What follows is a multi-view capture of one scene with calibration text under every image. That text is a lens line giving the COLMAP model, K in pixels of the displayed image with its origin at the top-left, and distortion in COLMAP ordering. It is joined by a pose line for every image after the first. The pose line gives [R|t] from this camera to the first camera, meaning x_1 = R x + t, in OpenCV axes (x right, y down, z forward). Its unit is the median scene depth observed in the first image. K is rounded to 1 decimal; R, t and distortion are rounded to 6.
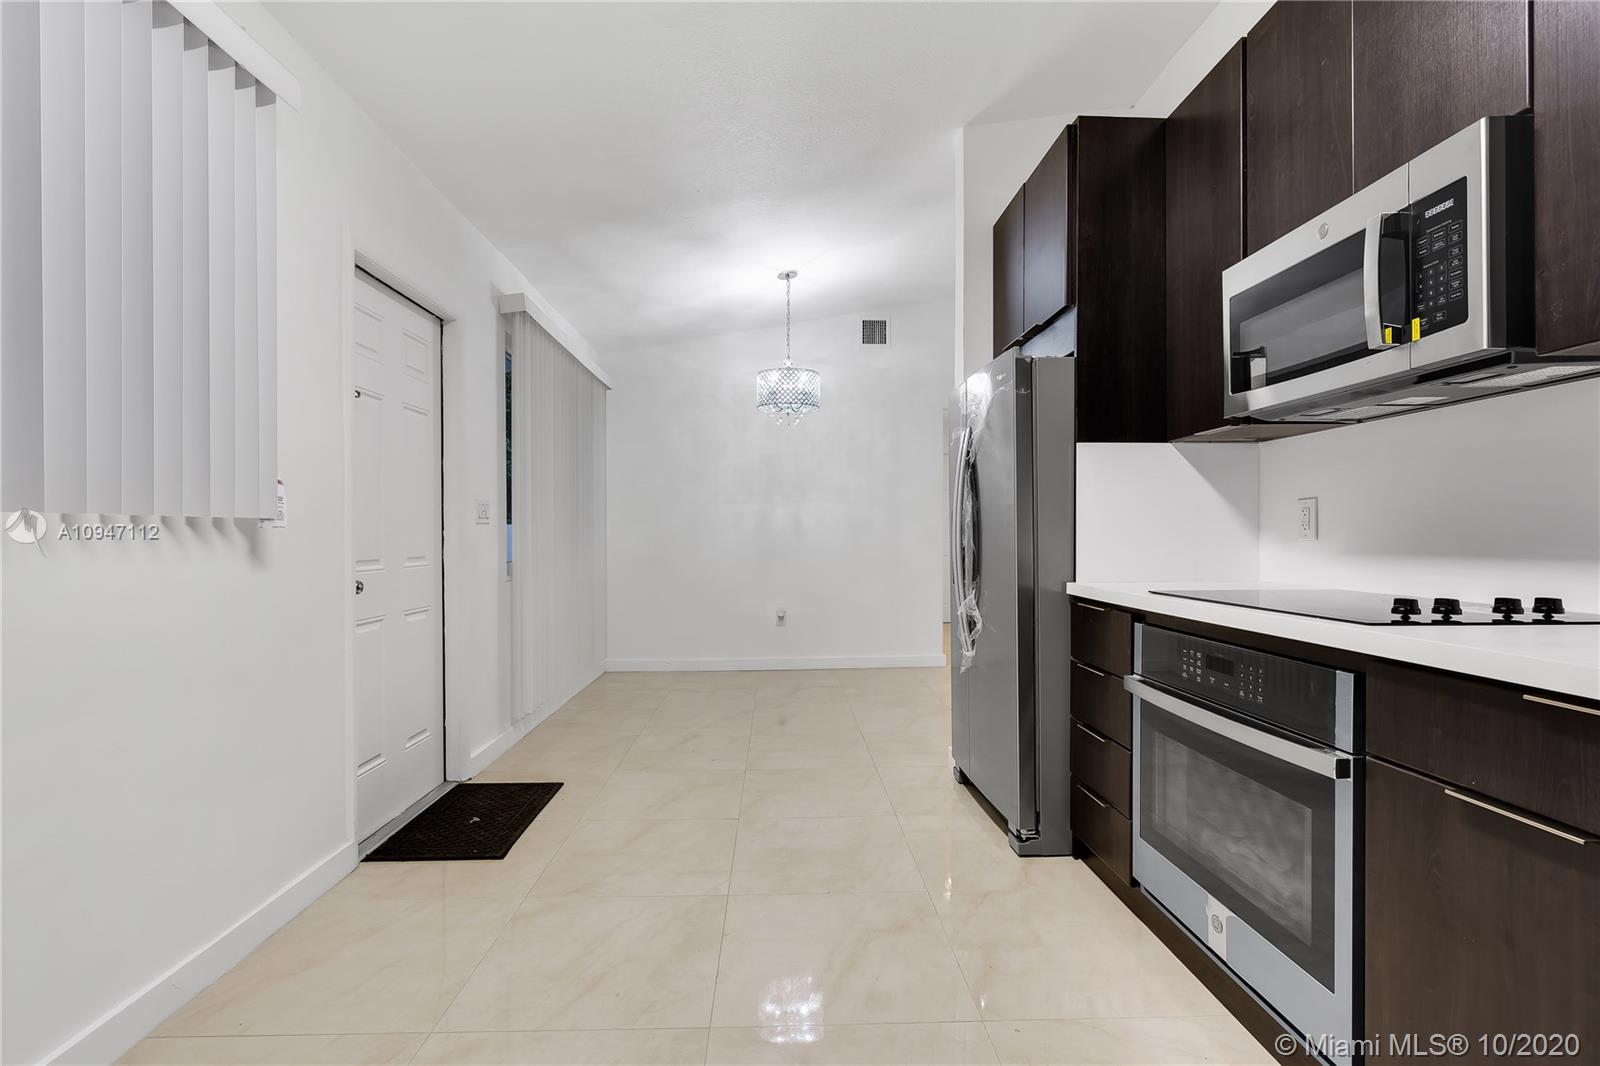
lens RADIAL K [[753.3, 0, 798.1], [0, 753.3, 537.2], [0, 0, 1]] dist [0.000279, -0.000054]
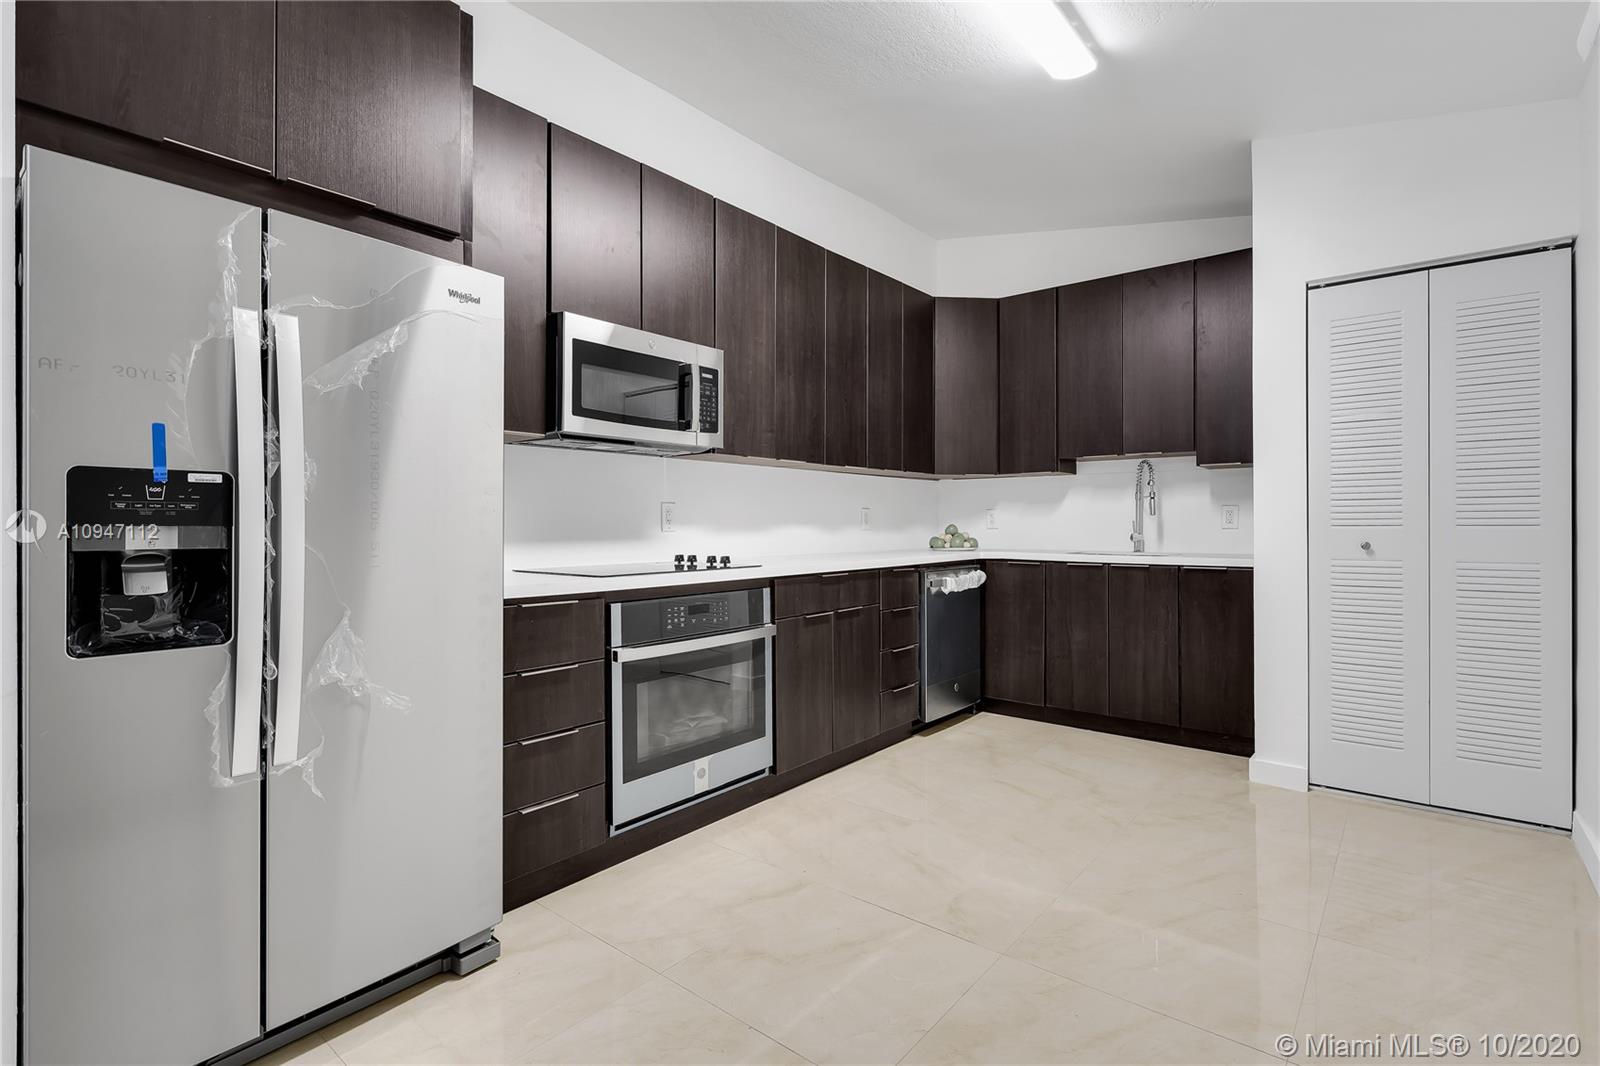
lens RADIAL K [[753.3, 0, 798.1], [0, 753.3, 522.0], [0, 0, 1]] dist [0.000279, -0.000054]
pose [[-0.750884, 0.012742, 0.660311, -0.631227], [0.012305, 0.999910, -0.005303, -0.001721], [-0.660319, 0.004144, -0.750974, 2.017968]]
